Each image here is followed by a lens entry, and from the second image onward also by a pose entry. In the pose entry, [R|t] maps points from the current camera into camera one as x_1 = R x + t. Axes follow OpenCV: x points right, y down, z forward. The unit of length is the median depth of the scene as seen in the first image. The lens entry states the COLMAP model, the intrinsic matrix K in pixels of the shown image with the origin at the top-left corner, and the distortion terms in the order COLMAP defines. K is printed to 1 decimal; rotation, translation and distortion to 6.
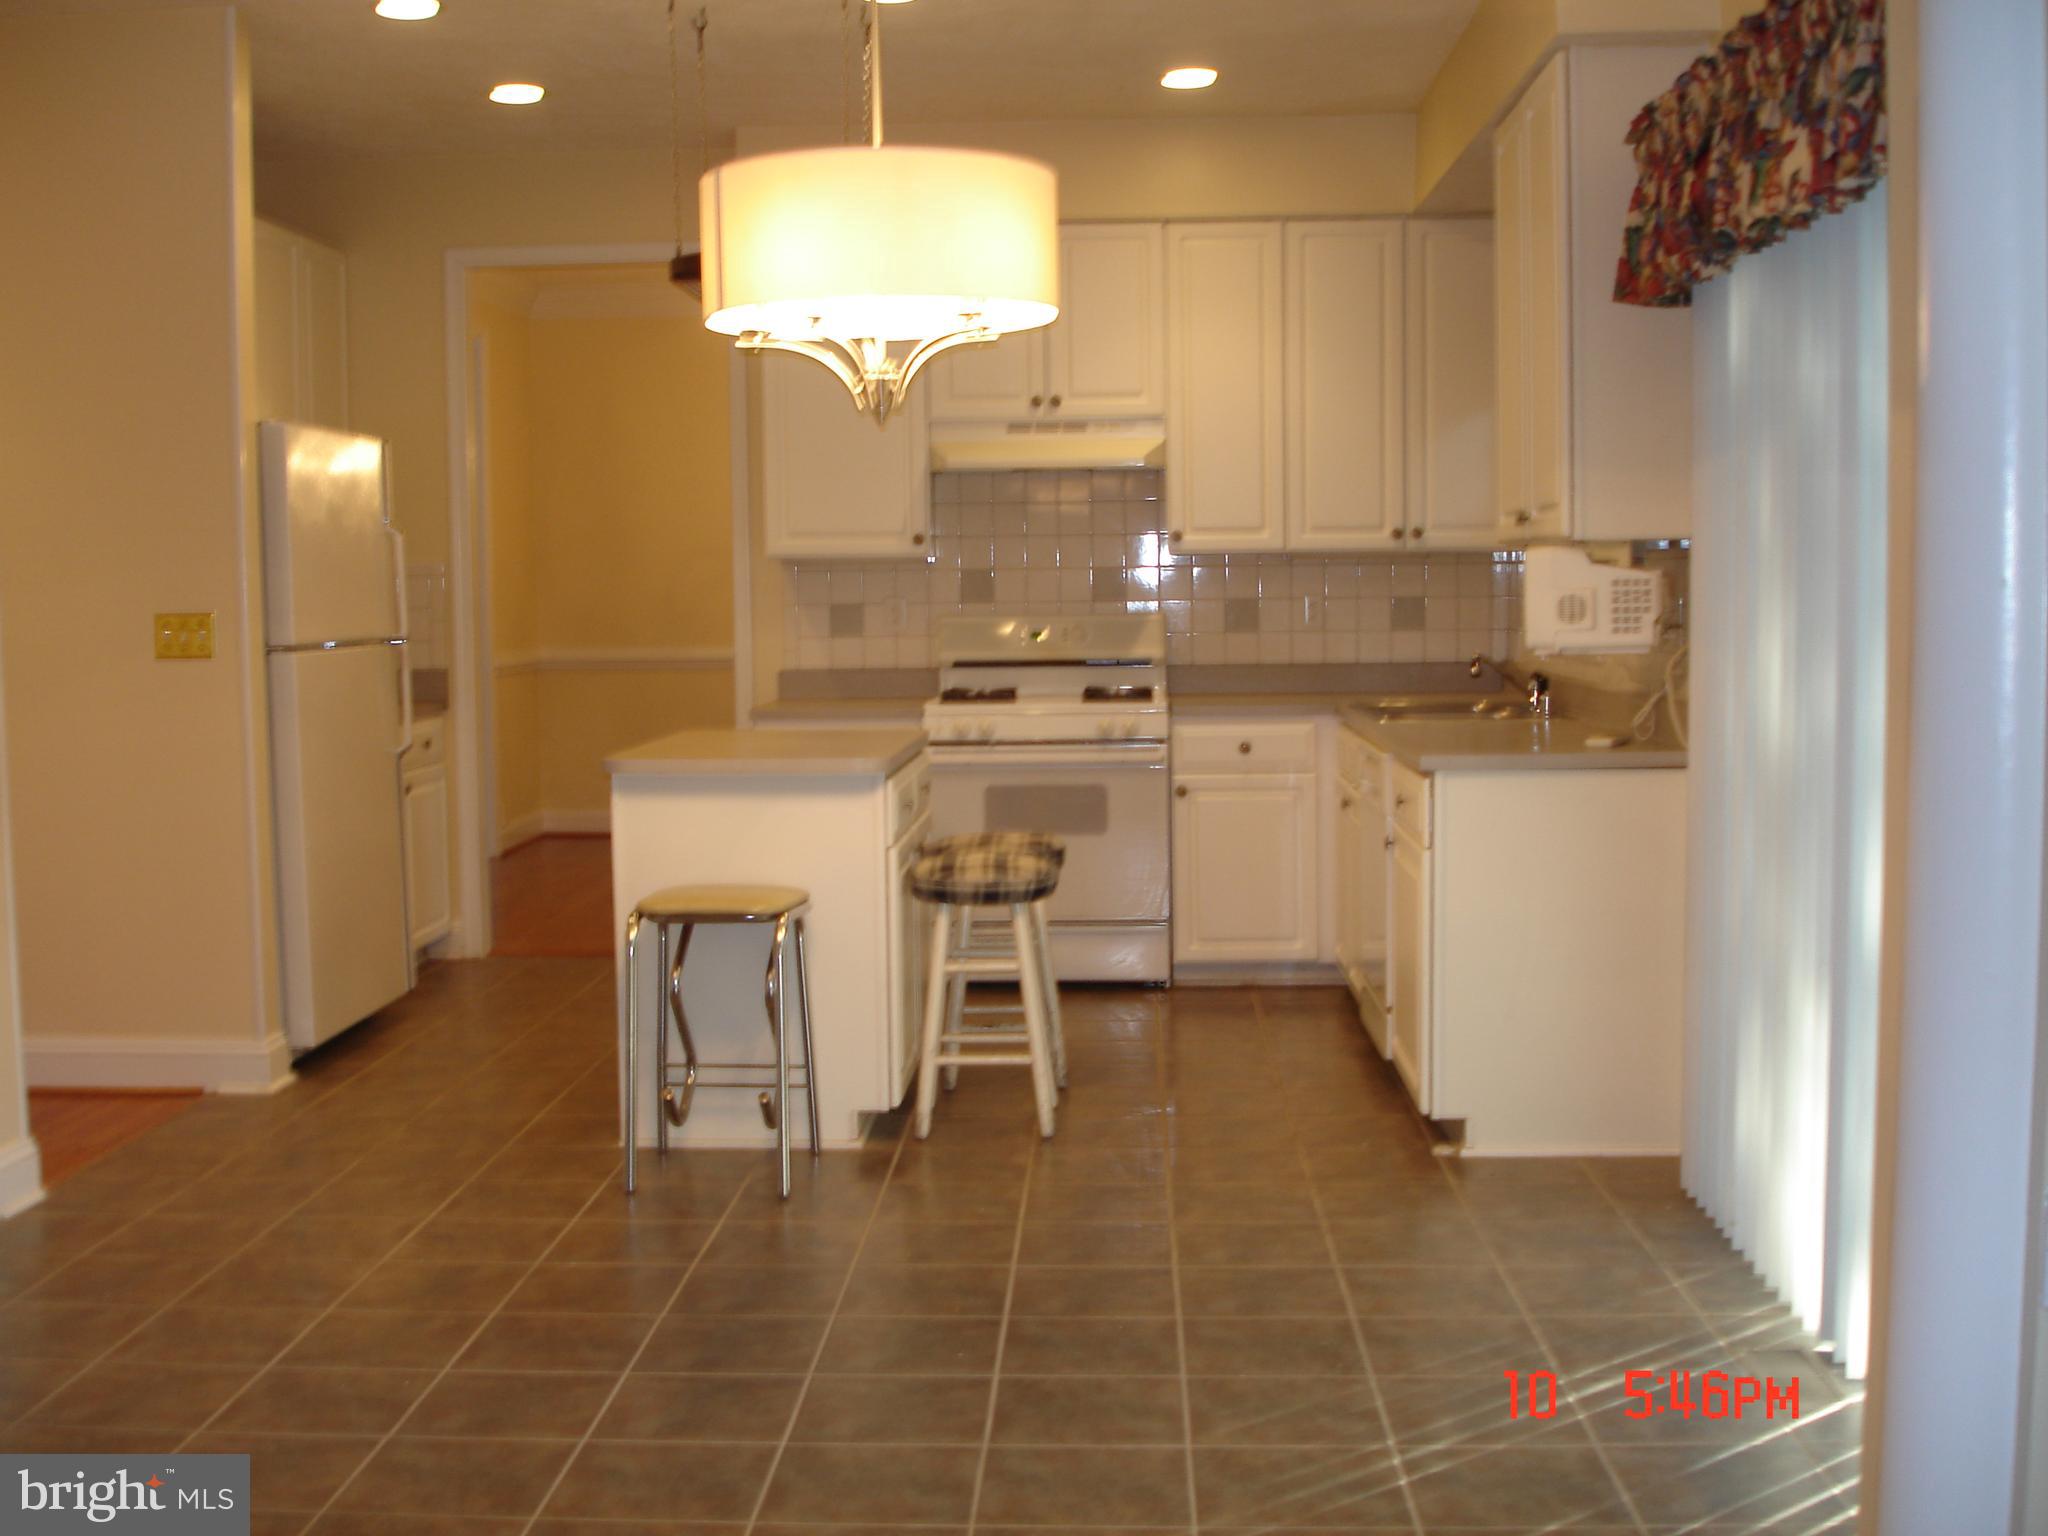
lens RADIAL K [[2289.6, 0, 1024.8], [0, 2289.6, 764.9], [0, 0, 1]] dist [-0.039627, -0.128164]
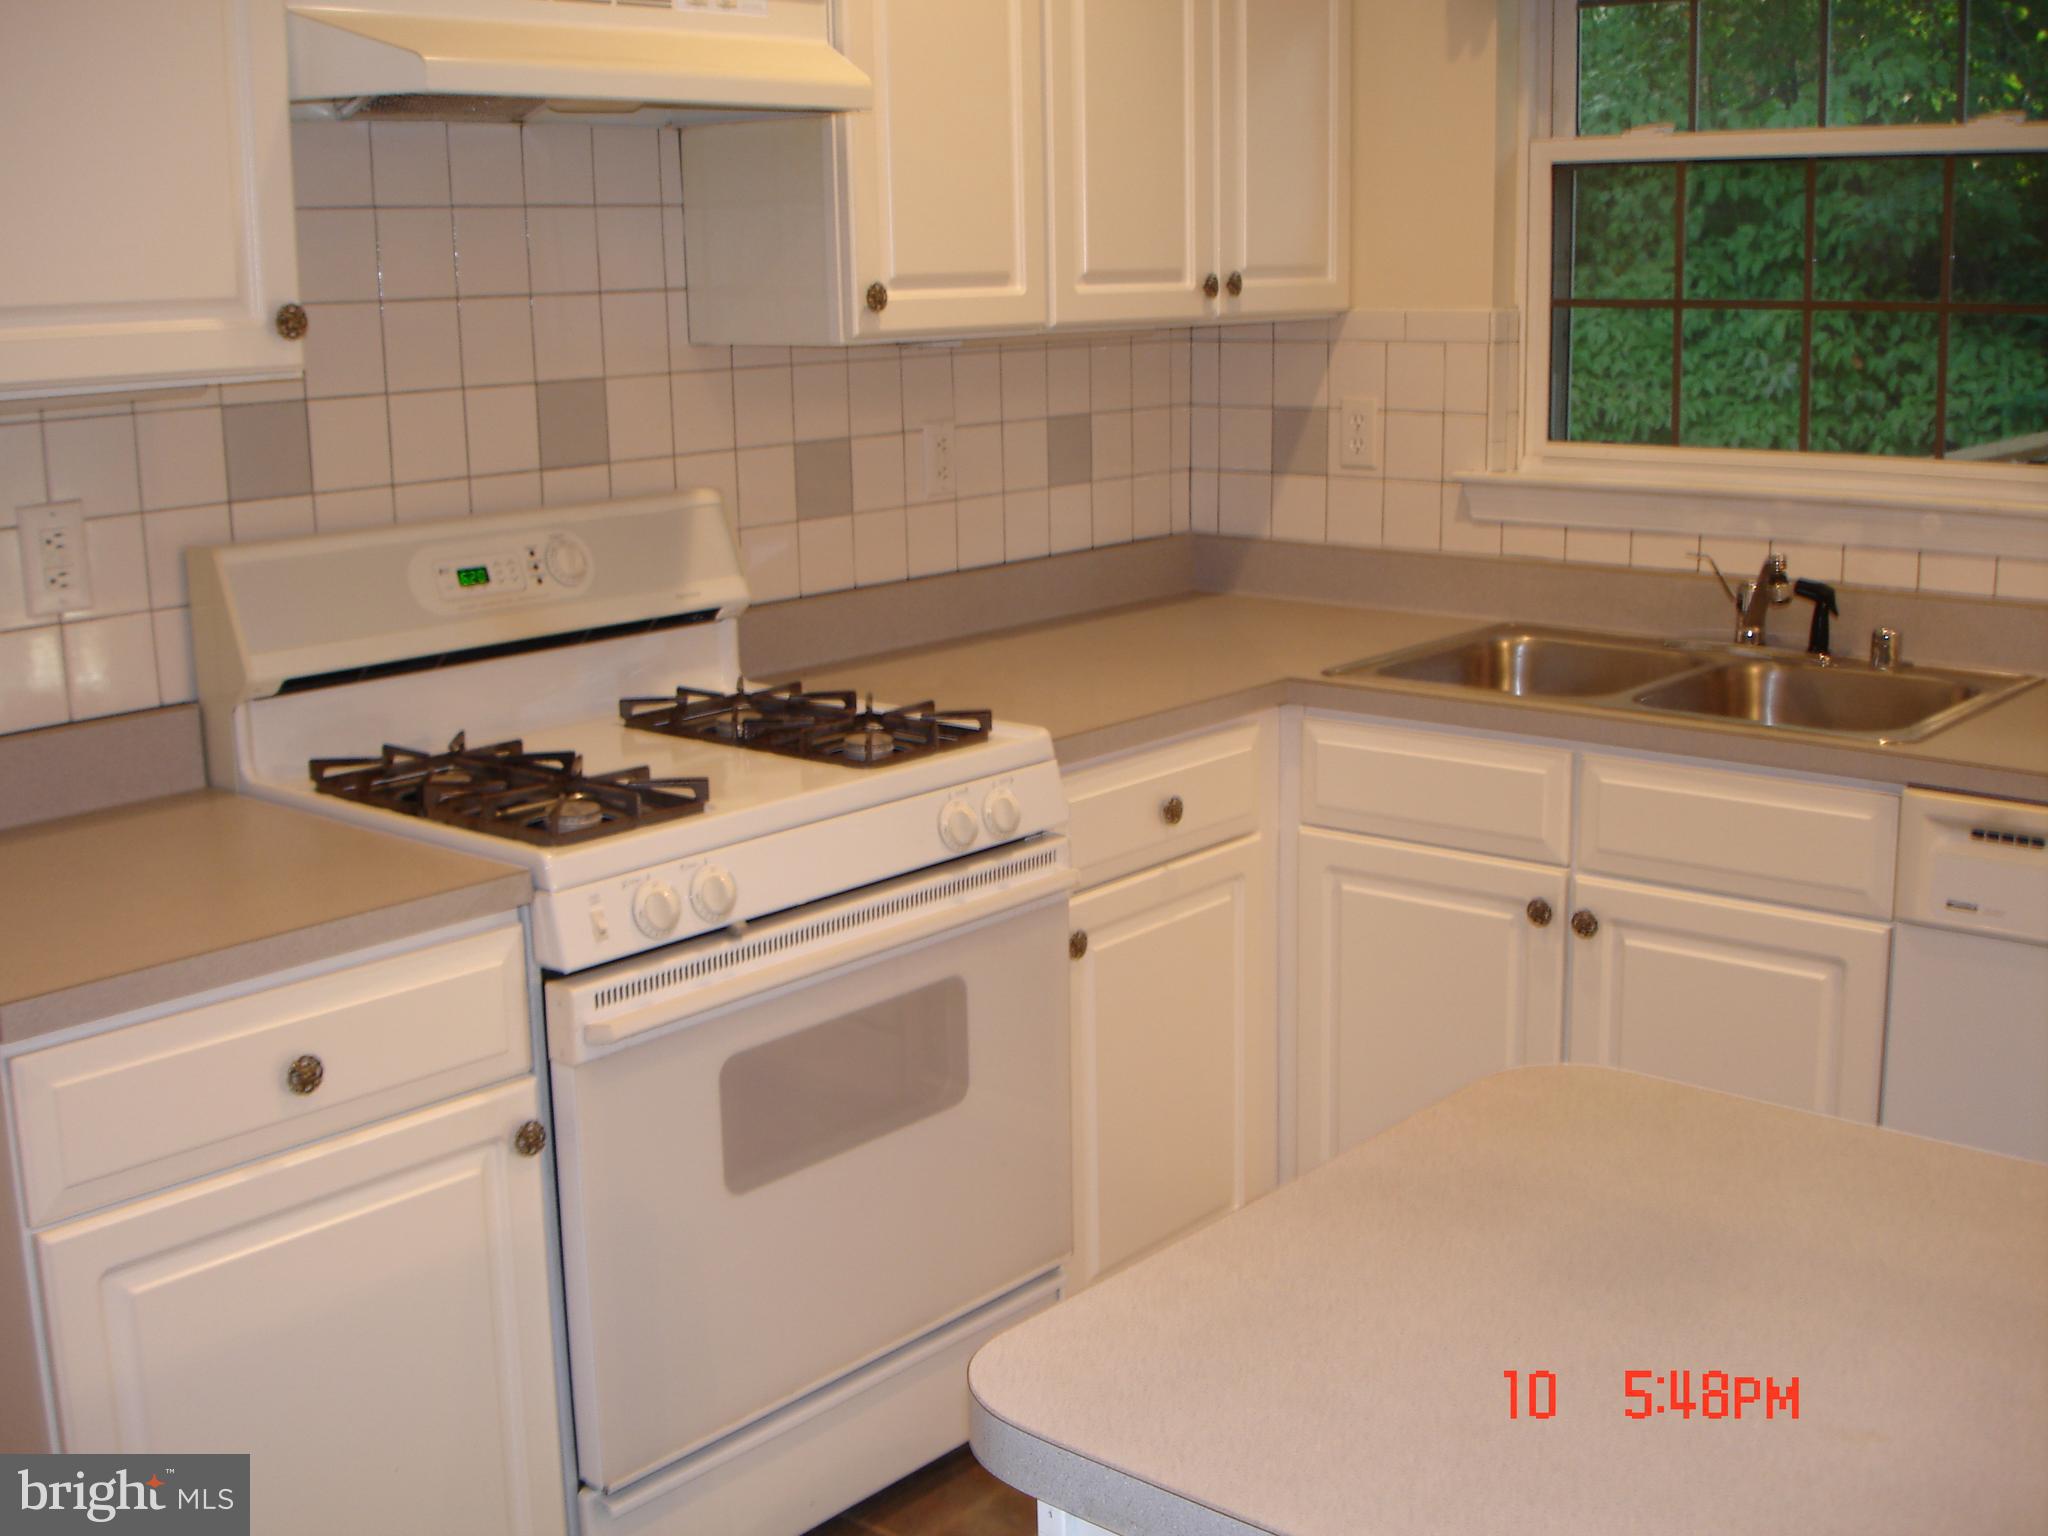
lens RADIAL K [[2289.6, 0, 1024.8], [0, 2289.6, 764.9], [0, 0, 1]] dist [-0.039627, -0.128164]
pose [[0.626743, -0.168362, 0.760821, -0.231186], [0.075403, 0.984901, 0.155834, -0.080479], [-0.775570, -0.040300, 0.629974, 0.731524]]
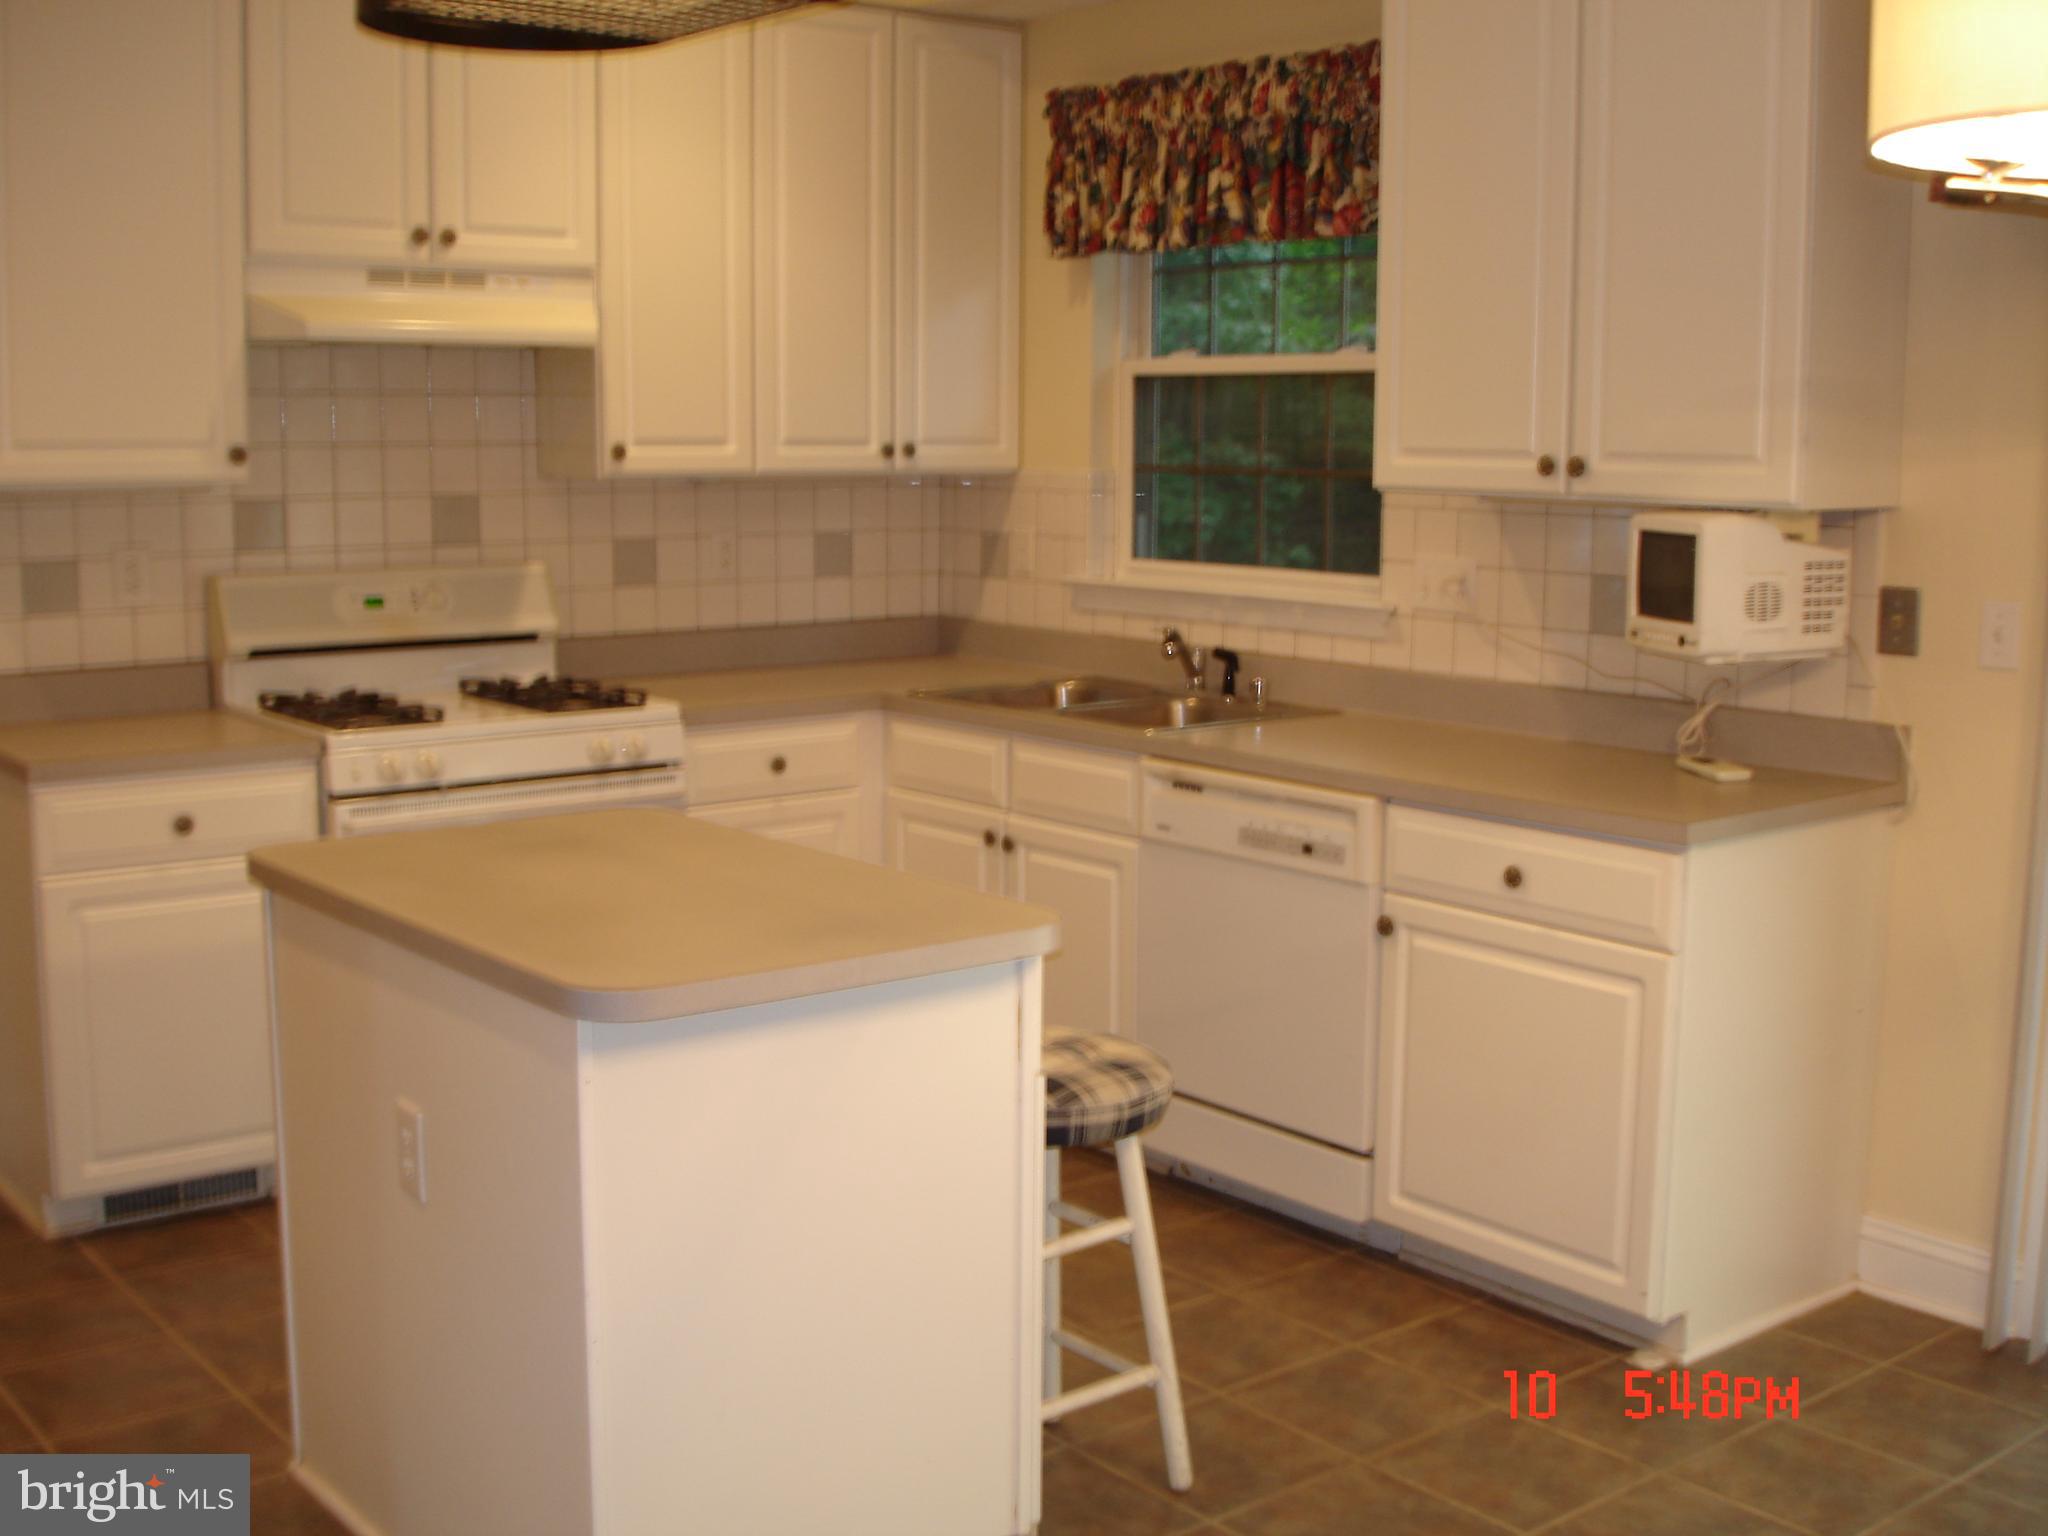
lens RADIAL K [[2289.6, 0, 1024.8], [0, 2289.6, 764.9], [0, 0, 1]] dist [-0.039627, -0.128164]
pose [[0.756370, -0.080021, 0.649231, -0.286282], [0.038033, 0.996190, 0.078476, -0.056847], [-0.653037, -0.034665, 0.756532, 0.414562]]
